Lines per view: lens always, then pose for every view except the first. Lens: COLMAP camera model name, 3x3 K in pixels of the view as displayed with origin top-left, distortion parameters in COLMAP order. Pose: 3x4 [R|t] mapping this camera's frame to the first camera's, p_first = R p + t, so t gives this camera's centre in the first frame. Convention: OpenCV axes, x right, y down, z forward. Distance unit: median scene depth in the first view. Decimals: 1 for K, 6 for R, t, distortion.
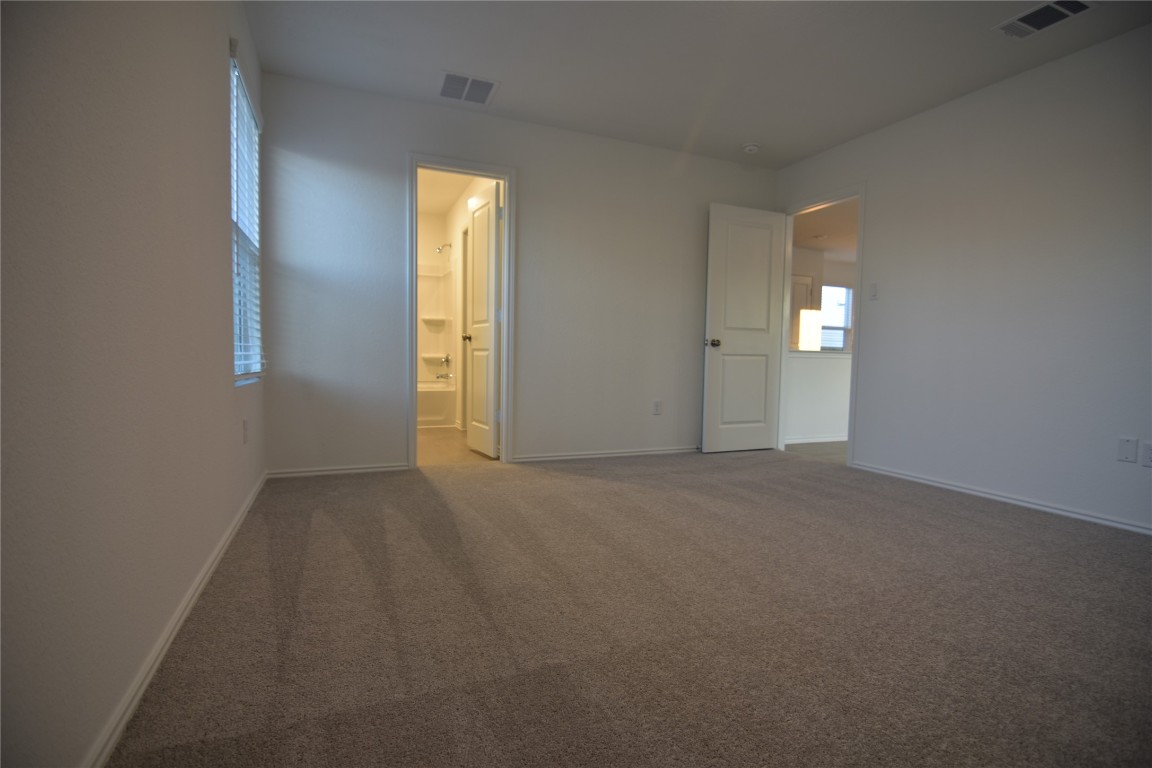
lens RADIAL K [[552.7, 0, 578.3], [0, 552.7, 387.6], [0, 0, 1]] dist [-0.003605, -0.012546]
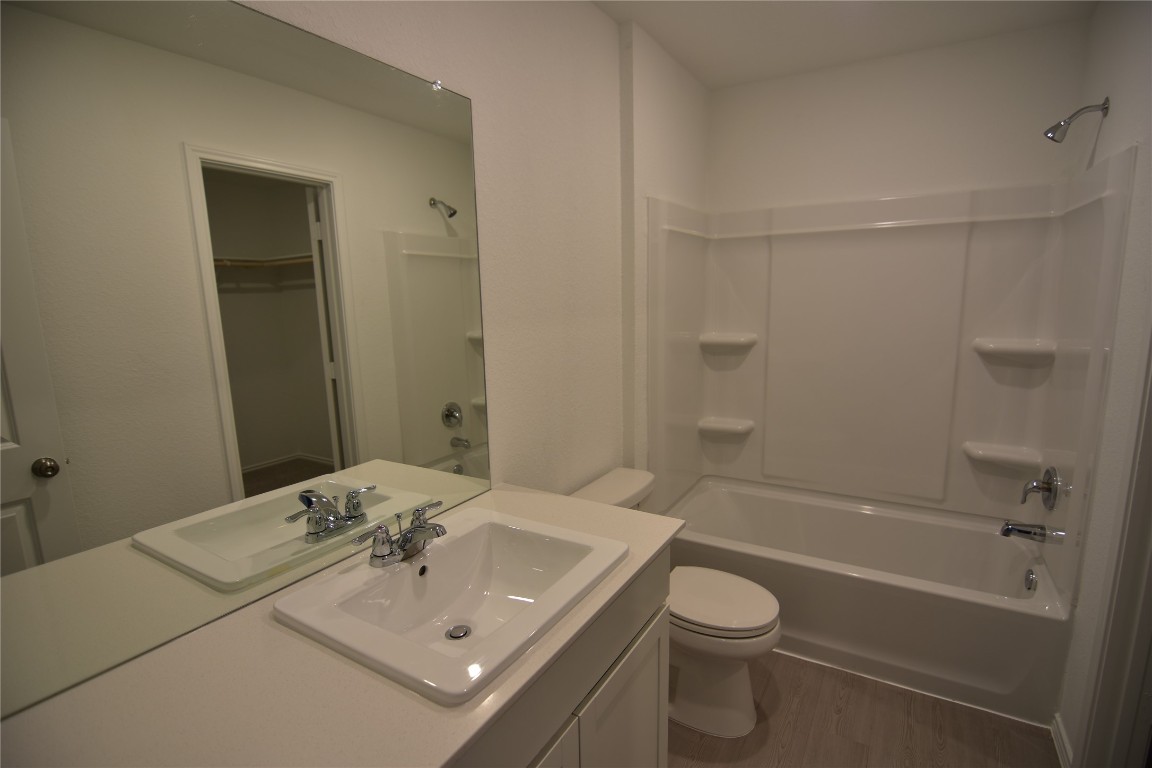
lens RADIAL K [[579.9, 0, 579.0], [0, 579.9, 388.8], [0, 0, 1]] dist [0.016346, 0.000652]
pose [[0.595369, 0.117216, -0.794856, -0.136161], [-0.014059, 0.990669, 0.135562, -0.146555], [0.803330, -0.069535, 0.591461, 0.586256]]
